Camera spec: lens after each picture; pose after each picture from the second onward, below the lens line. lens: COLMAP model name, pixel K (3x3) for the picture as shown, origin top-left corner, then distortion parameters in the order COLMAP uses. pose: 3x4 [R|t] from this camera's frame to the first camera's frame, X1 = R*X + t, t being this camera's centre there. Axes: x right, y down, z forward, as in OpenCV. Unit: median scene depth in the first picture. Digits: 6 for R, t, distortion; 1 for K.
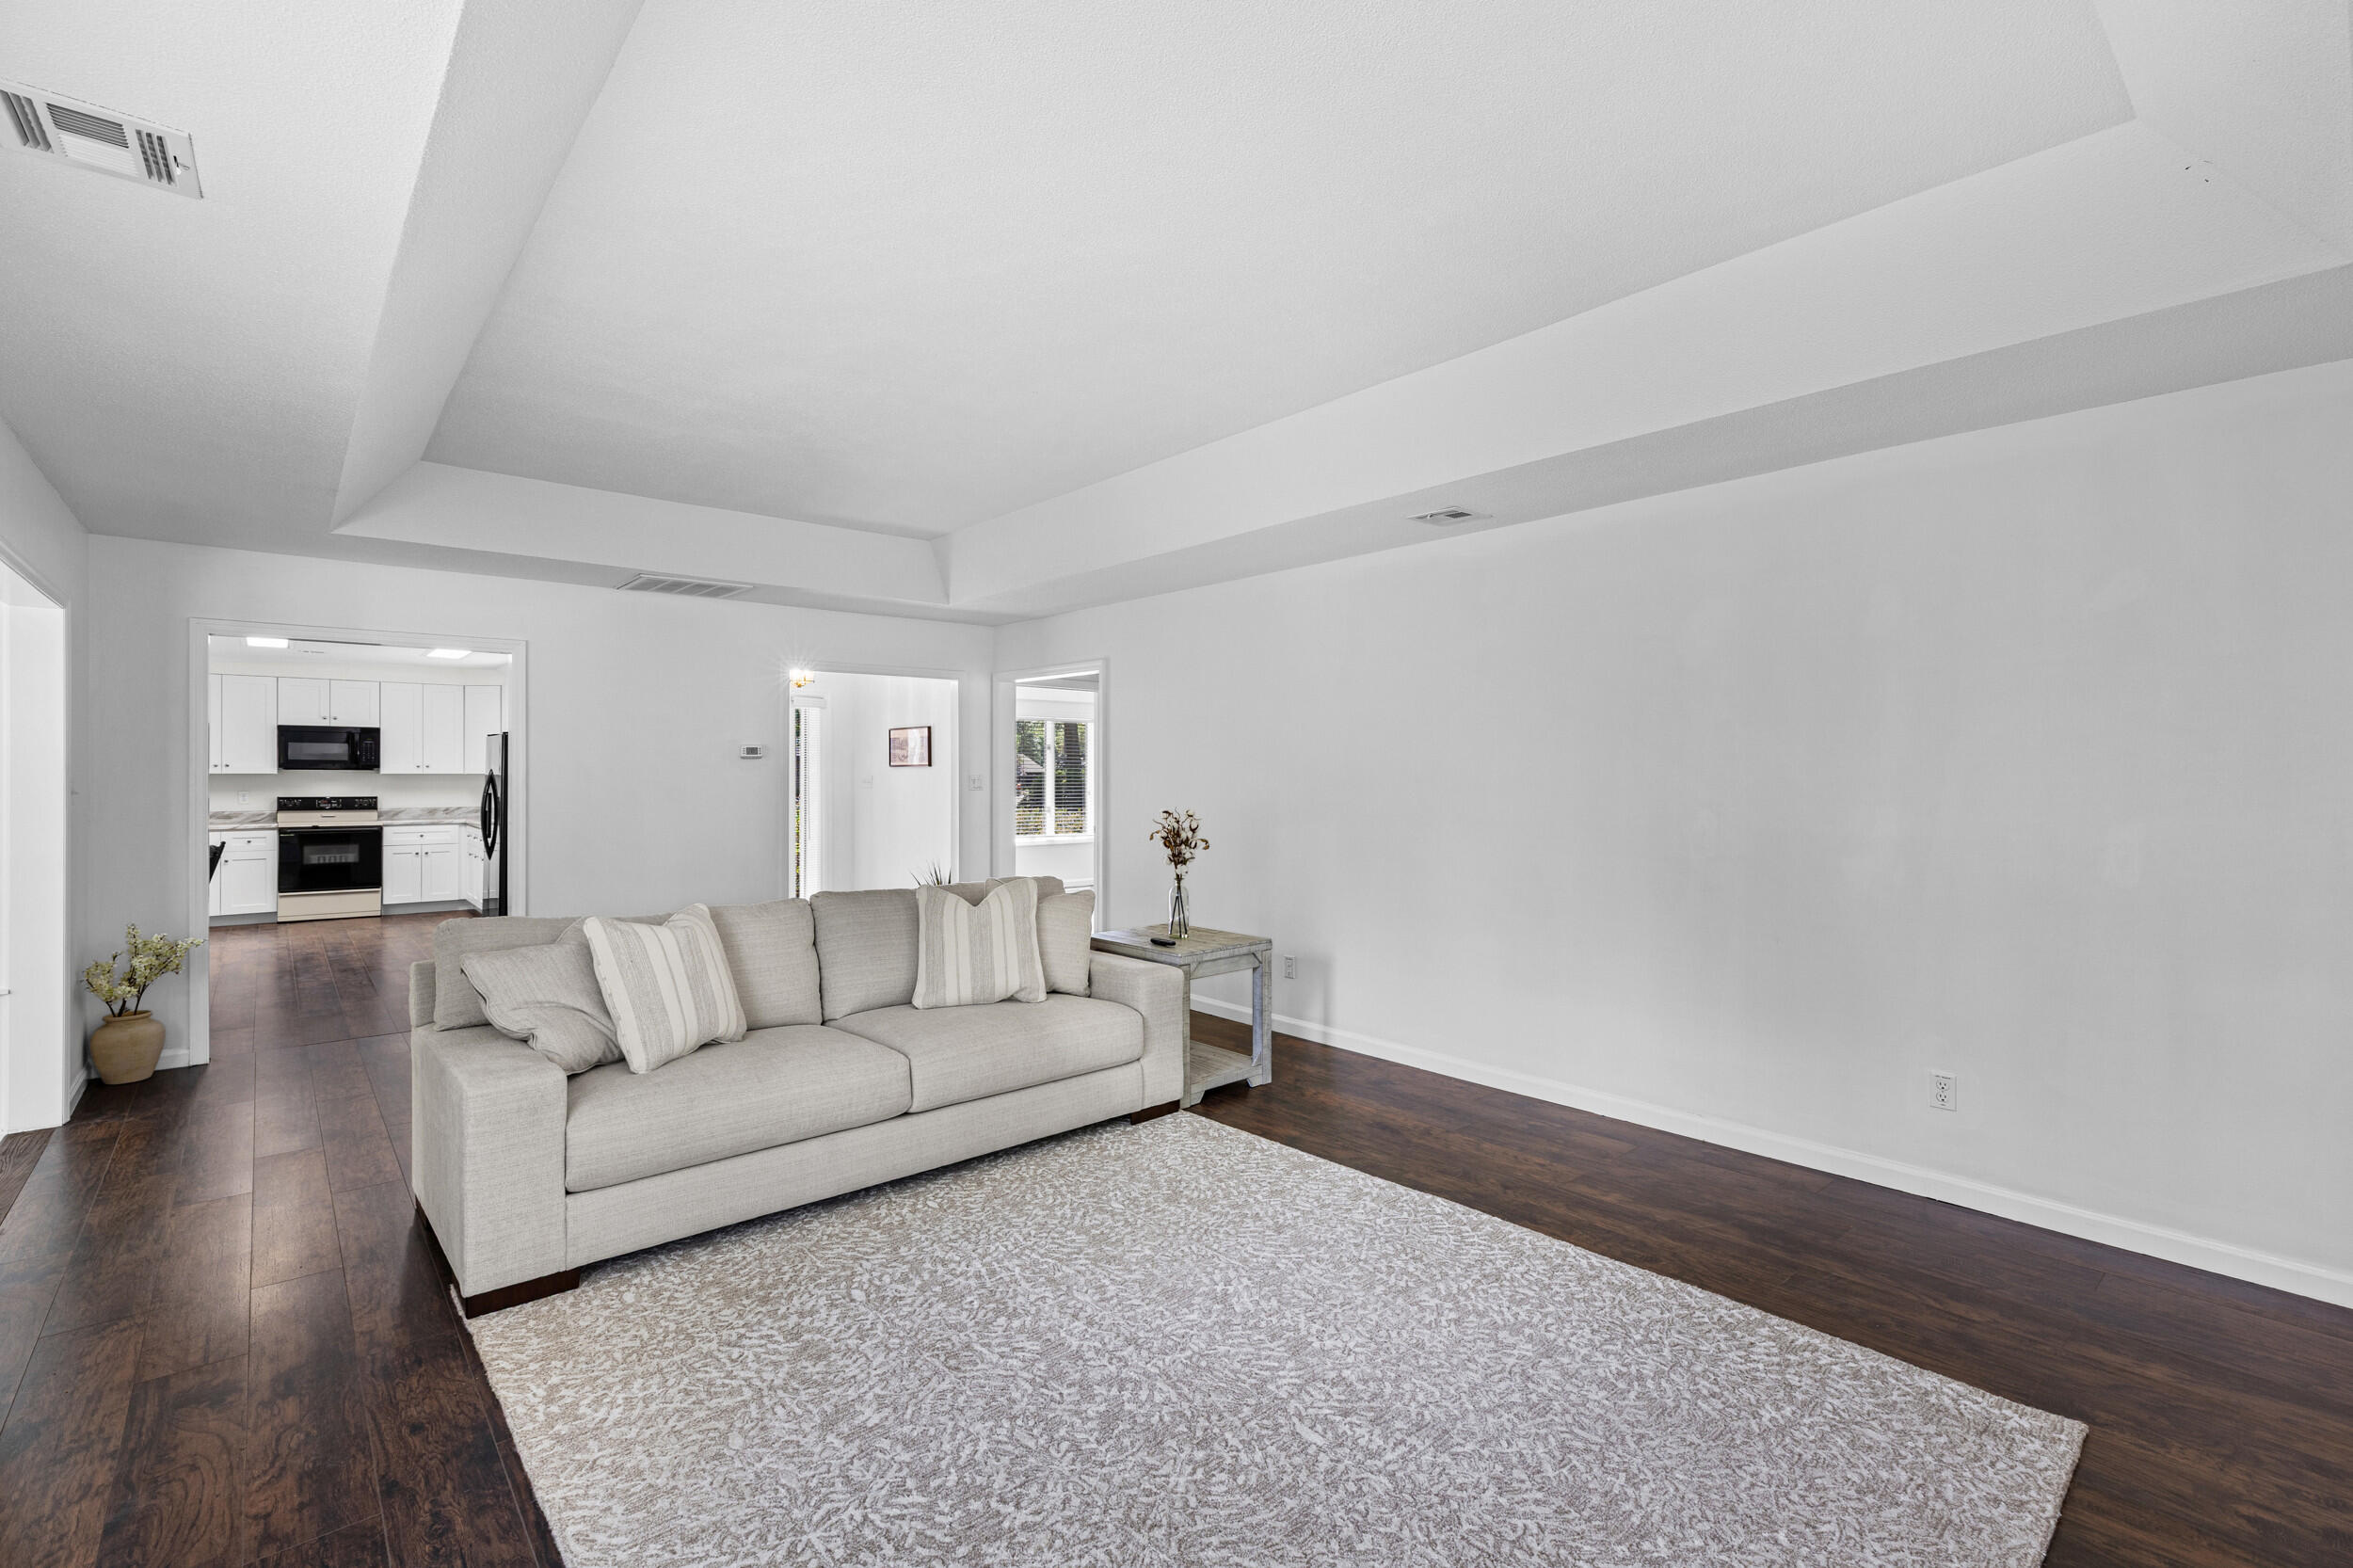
lens RADIAL K [[1051.5, 0, 1173.5], [0, 1051.5, 778.3], [0, 0, 1]] dist [0.010634, 0.000380]
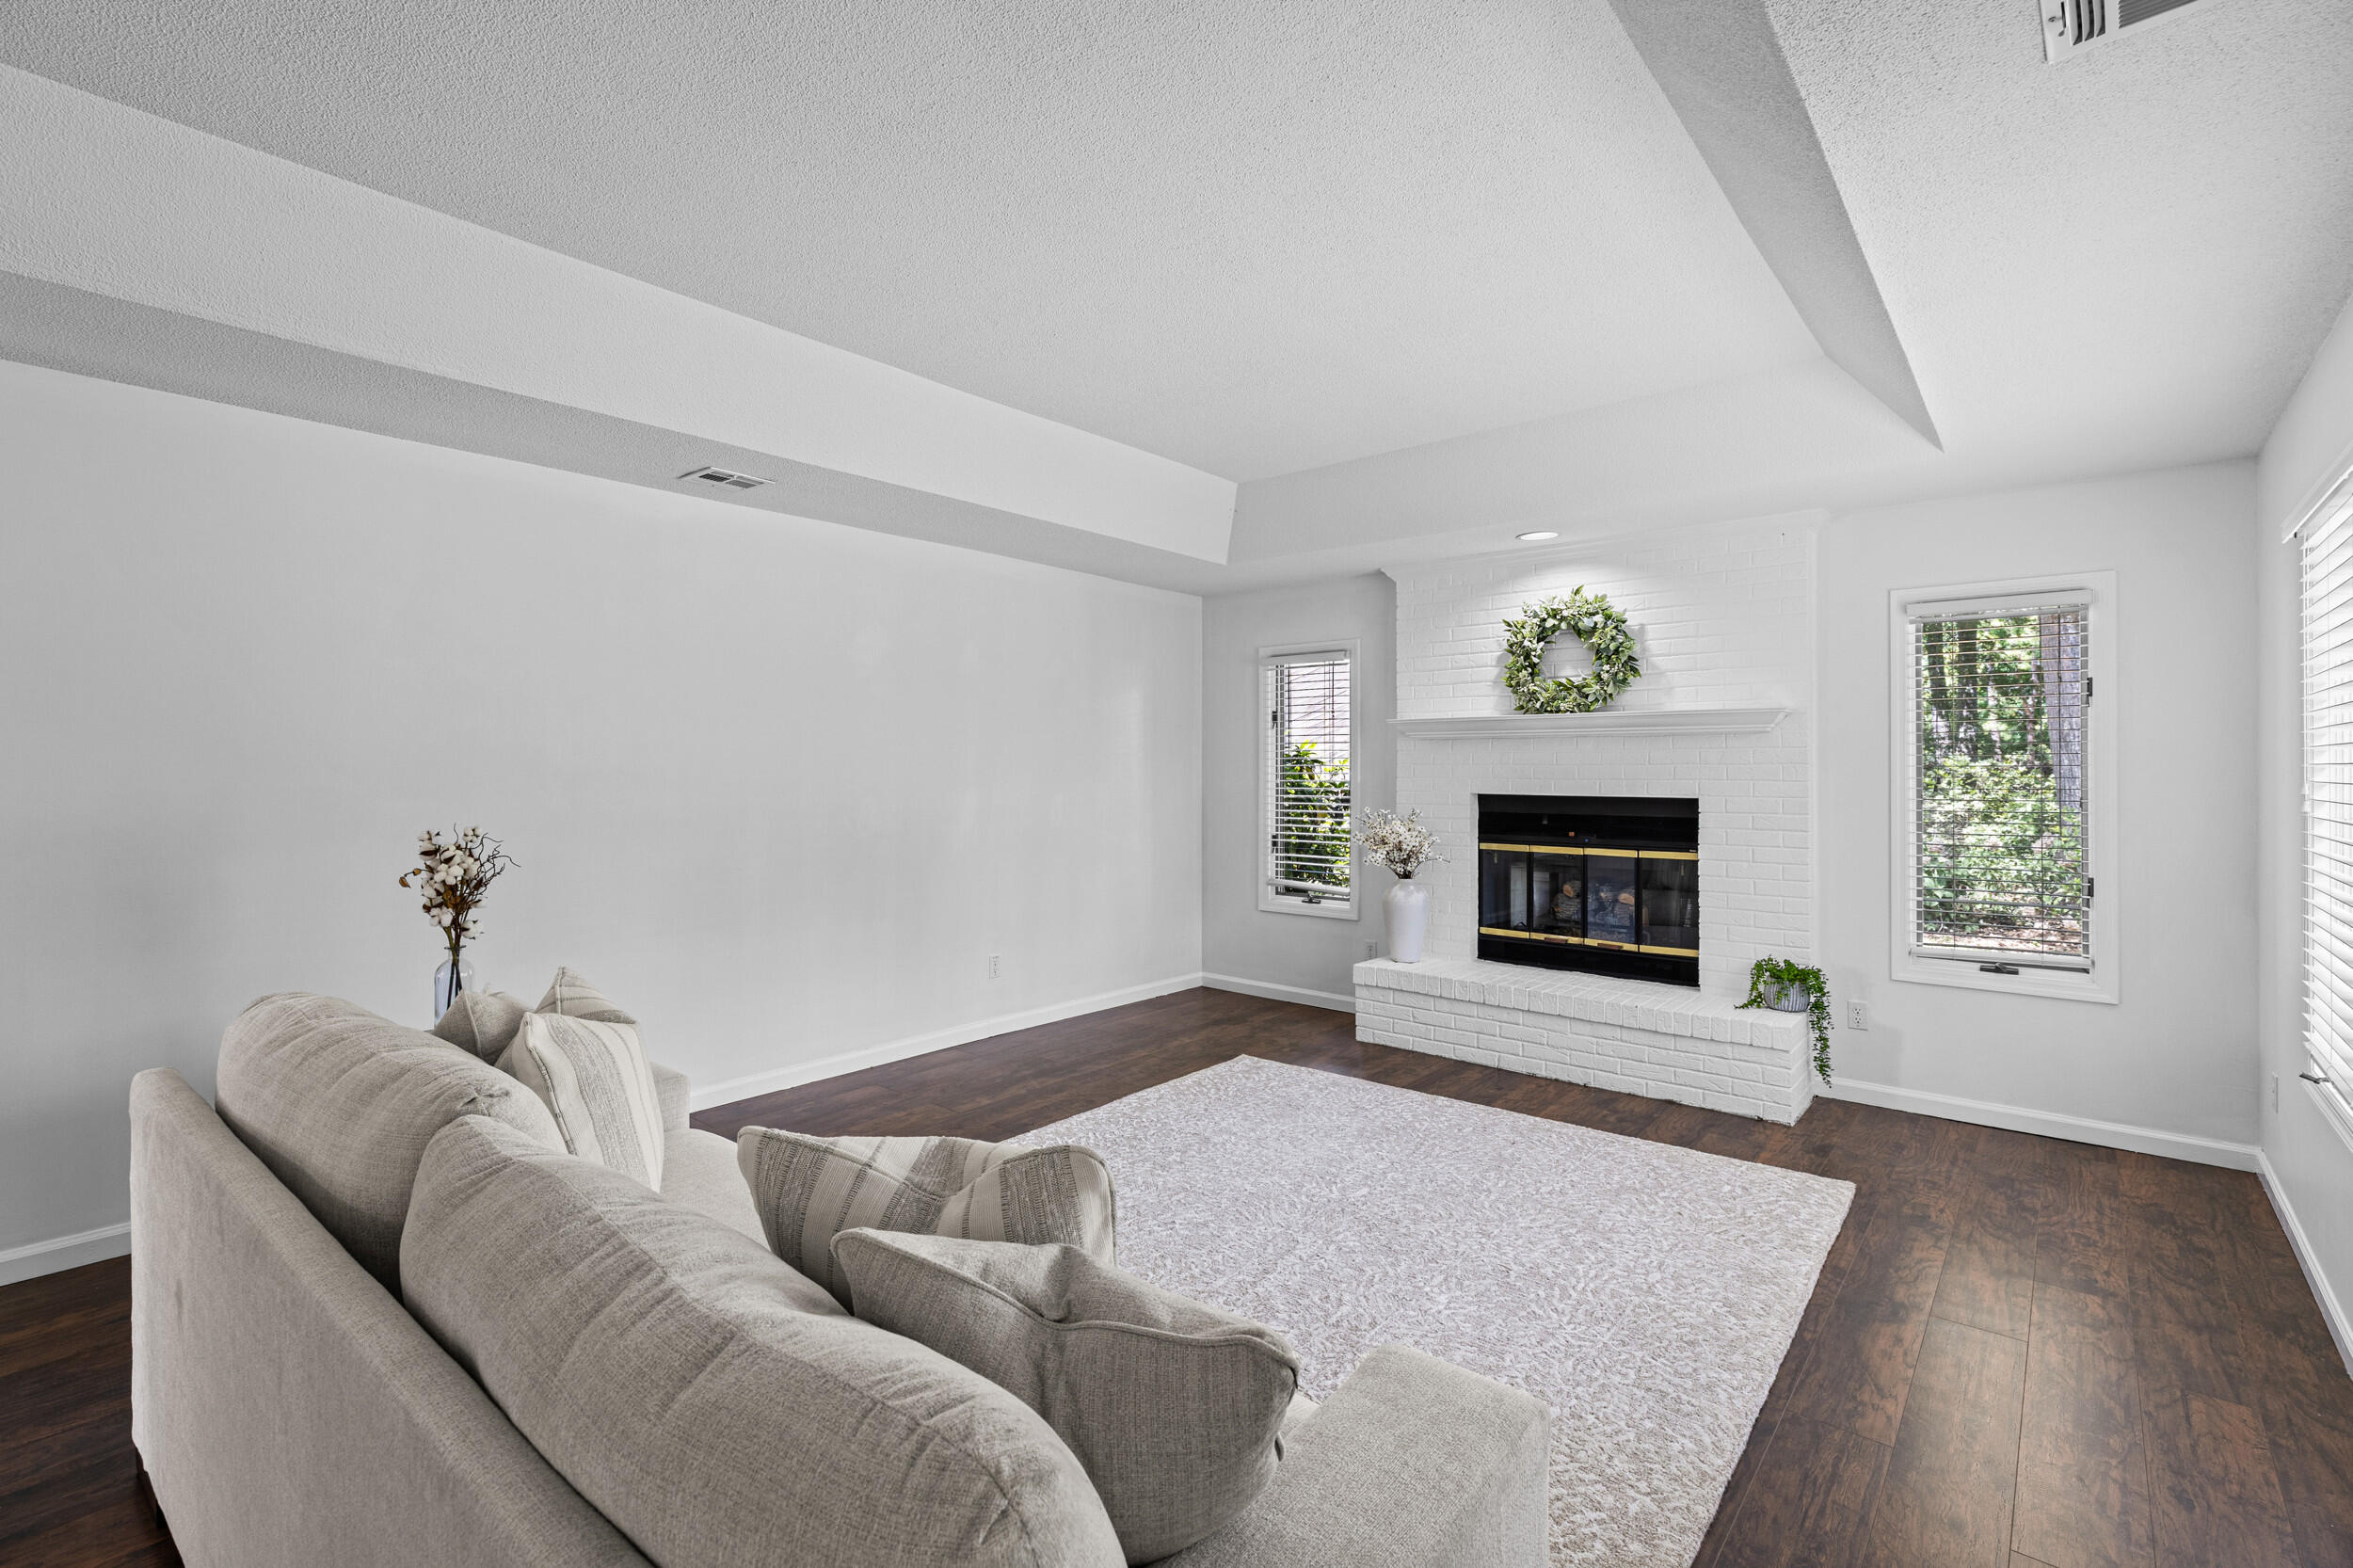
lens RADIAL K [[1051.5, 0, 1183.8], [0, 1051.5, 761.4], [0, 0, 1]] dist [0.010634, 0.000380]
pose [[-0.155481, 0.005475, 0.987824, -1.088106], [0.001714, 0.999985, -0.005273, -0.004649], [-0.987837, 0.000874, -0.155488, 1.192826]]
